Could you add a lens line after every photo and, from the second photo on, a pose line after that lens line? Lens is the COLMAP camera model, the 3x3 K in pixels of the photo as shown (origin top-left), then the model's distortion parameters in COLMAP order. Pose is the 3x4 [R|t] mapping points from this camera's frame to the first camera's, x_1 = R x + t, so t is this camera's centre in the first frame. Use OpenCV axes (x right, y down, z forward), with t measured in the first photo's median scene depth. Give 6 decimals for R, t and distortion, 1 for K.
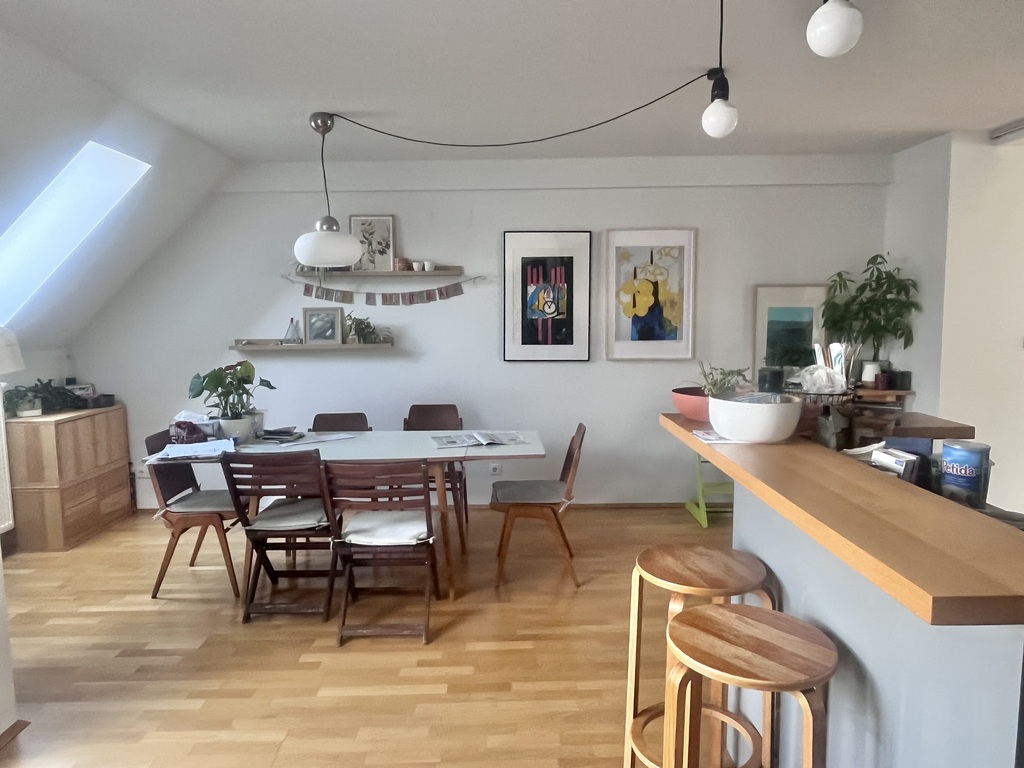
lens RADIAL K [[640.0, 0, 512.5], [0, 640.0, 379.3], [0, 0, 1]] dist [-0.004993, -0.002342]
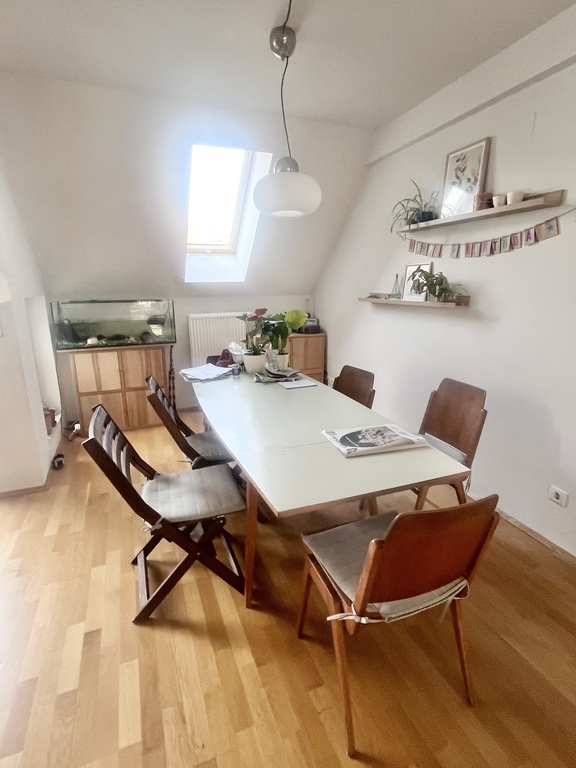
lens RADIAL K [[384.5, 0, 286.6], [0, 384.5, 383.1], [0, 0, 1]] dist [0.002240, 0.000345]
pose [[0.359064, 0.246484, -0.900177, 0.202169], [-0.087008, 0.969137, 0.230660, -0.046284], [0.929248, -0.004499, 0.369428, 0.535620]]
